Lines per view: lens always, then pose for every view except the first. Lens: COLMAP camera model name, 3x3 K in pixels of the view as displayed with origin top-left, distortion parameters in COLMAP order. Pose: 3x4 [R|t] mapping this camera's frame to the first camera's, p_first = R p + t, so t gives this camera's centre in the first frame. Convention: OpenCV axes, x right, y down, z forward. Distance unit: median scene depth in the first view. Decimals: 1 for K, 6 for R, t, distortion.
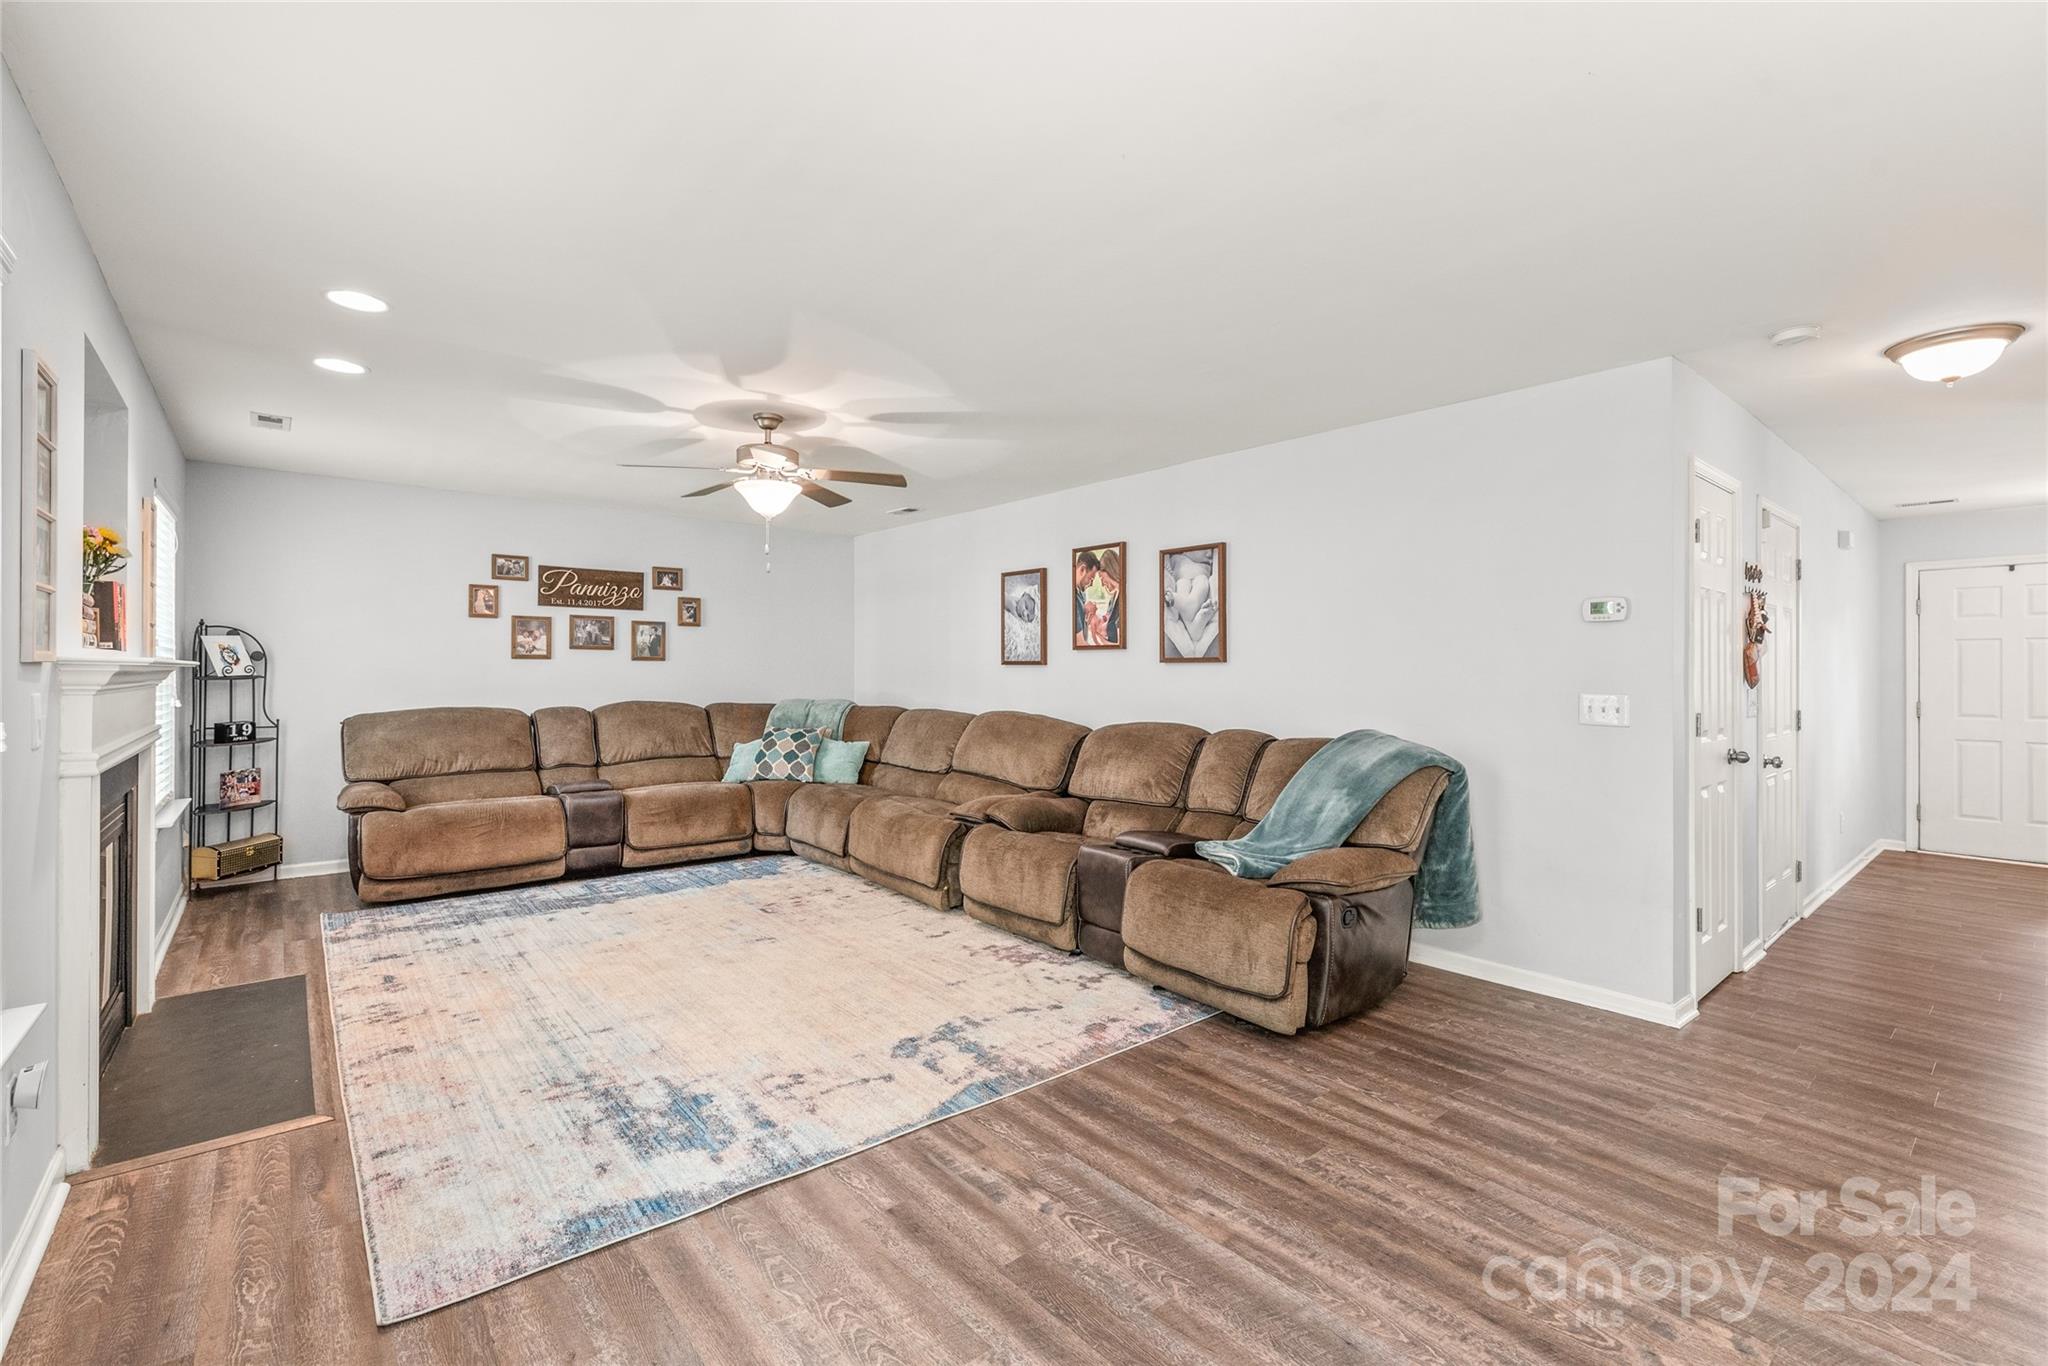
lens RADIAL K [[883.7, 0, 1021.0], [0, 883.7, 671.2], [0, 0, 1]] dist [-0.005352, -0.000174]
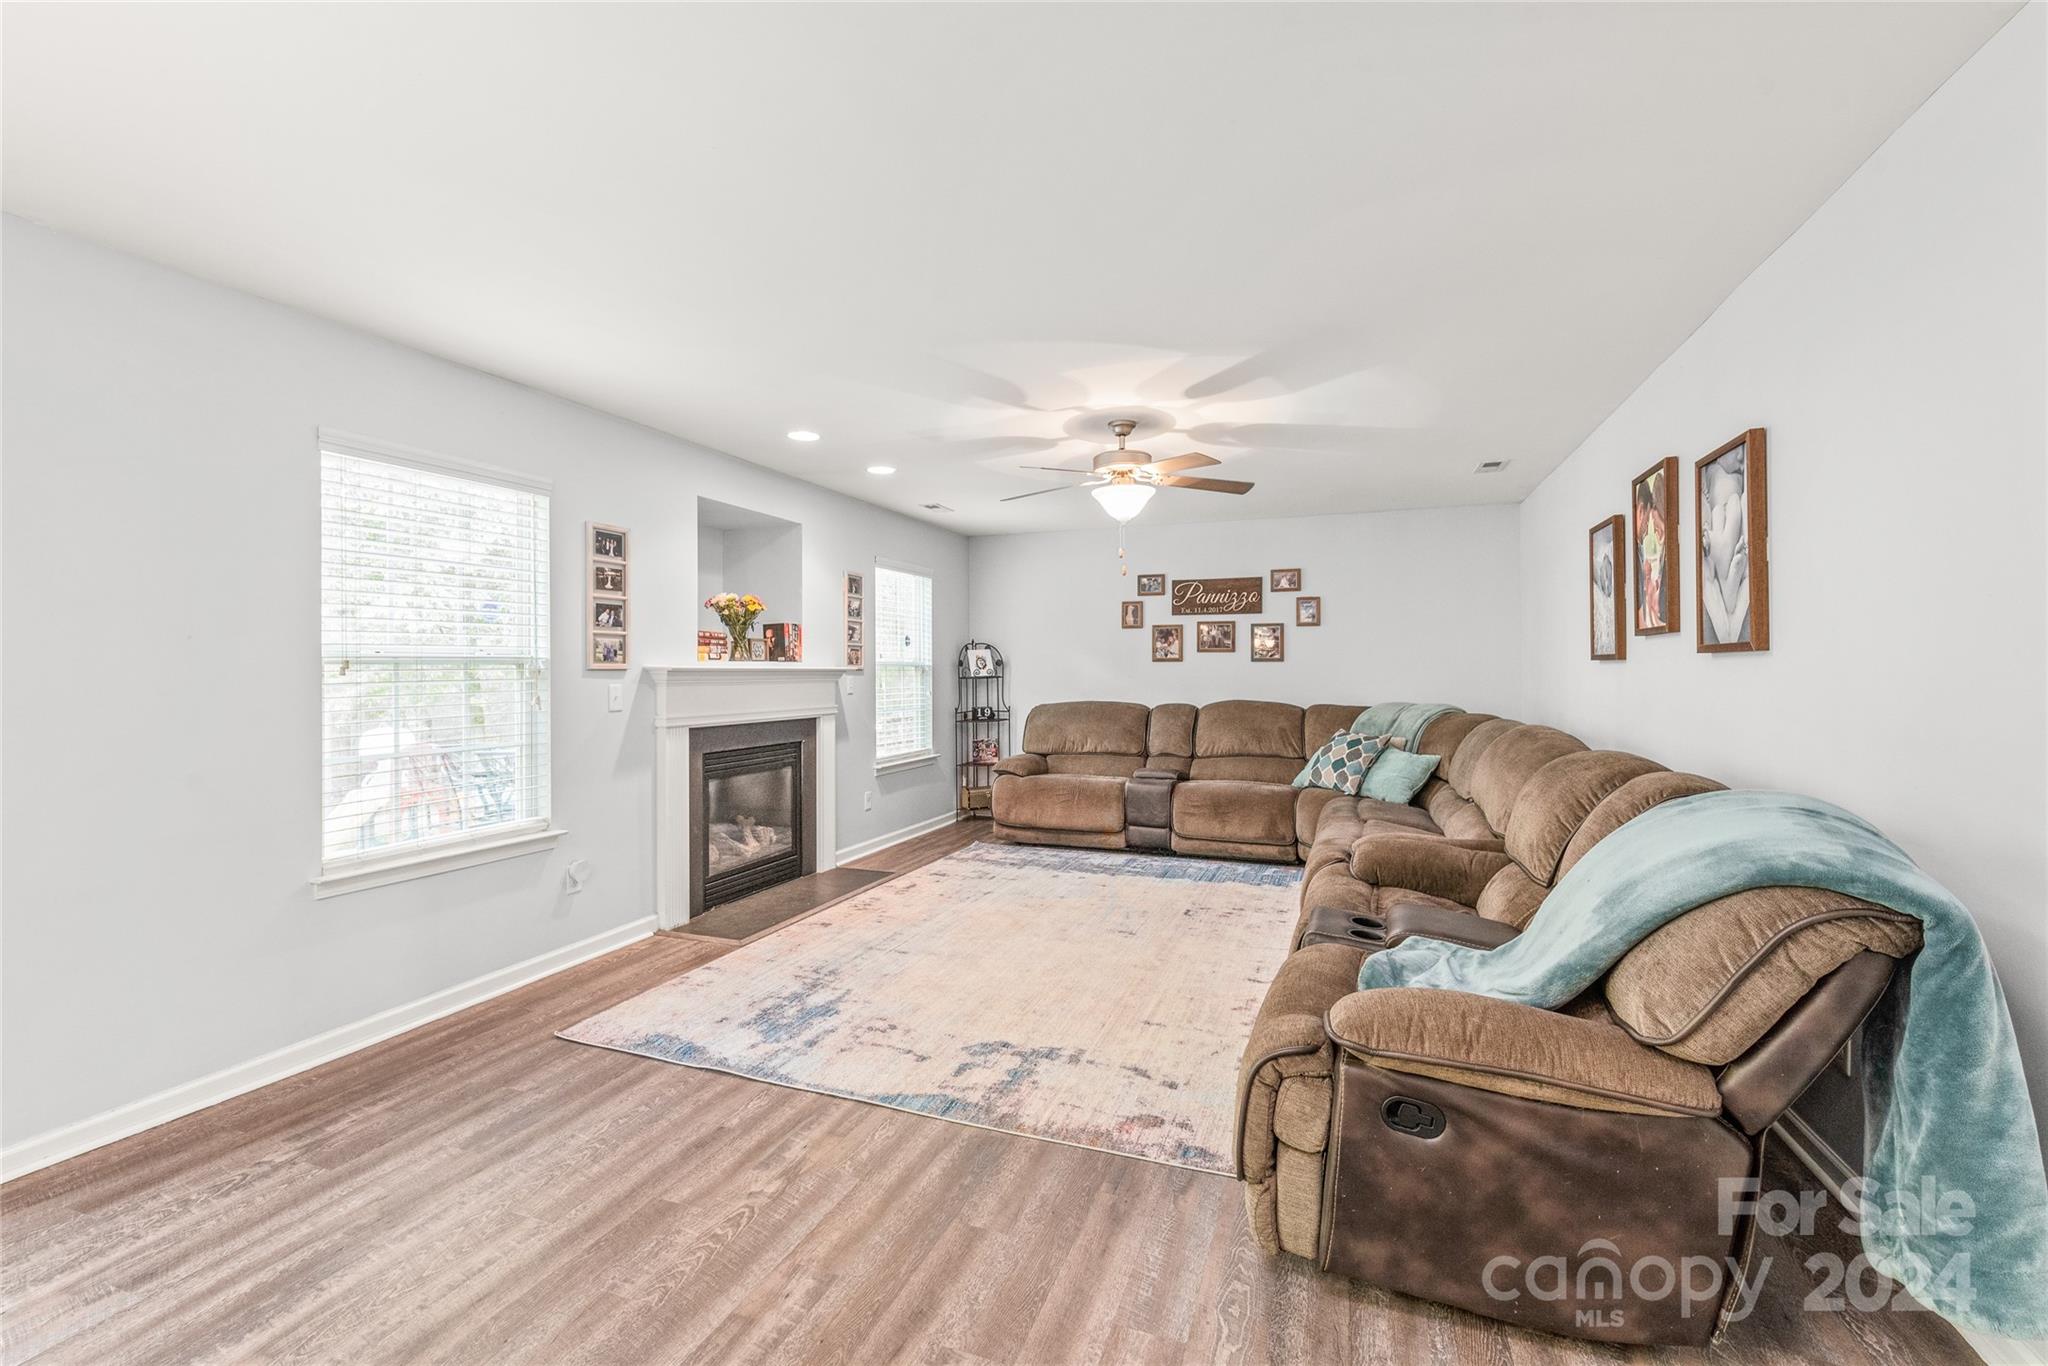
lens RADIAL K [[883.7, 0, 1021.0], [0, 883.7, 671.2], [0, 0, 1]] dist [-0.005352, -0.000174]
pose [[0.489123, -0.005126, -0.872200, 0.456865], [0.003948, 0.999985, -0.003663, 0.002619], [0.872206, -0.001651, 0.489137, 0.326769]]
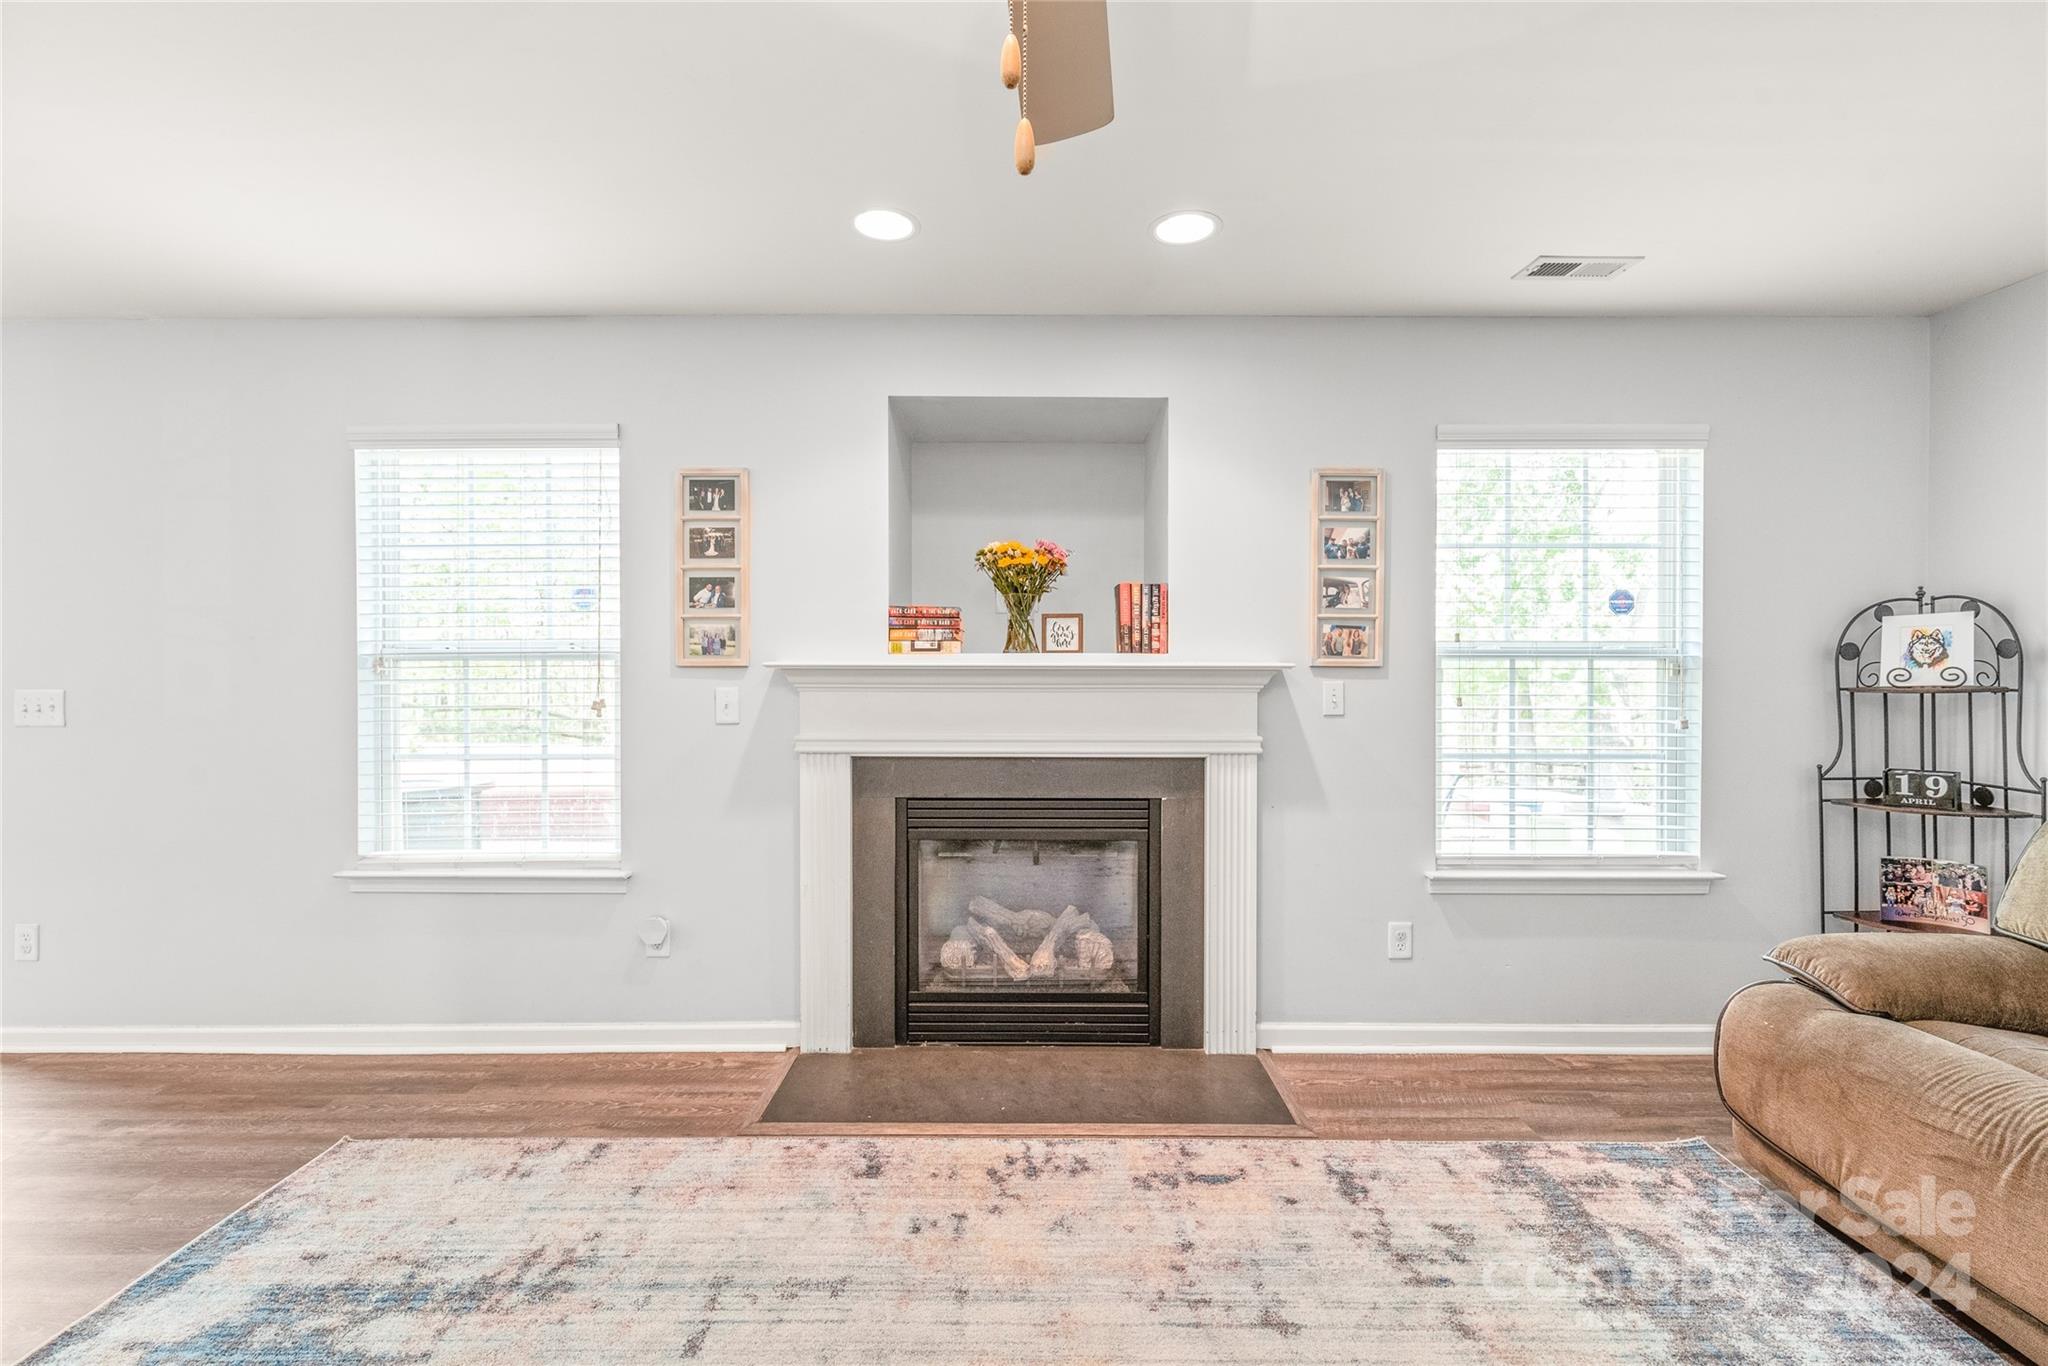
lens RADIAL K [[875.8, 0, 1017.3], [0, 875.8, 670.5], [0, 0, 1]] dist [0.000051, 0.000046]
pose [[-0.643133, 0.003315, -0.765747, -0.120001], [-0.004098, 0.999961, 0.007771, -0.006280], [0.765743, 0.008136, -0.643095, 0.931870]]
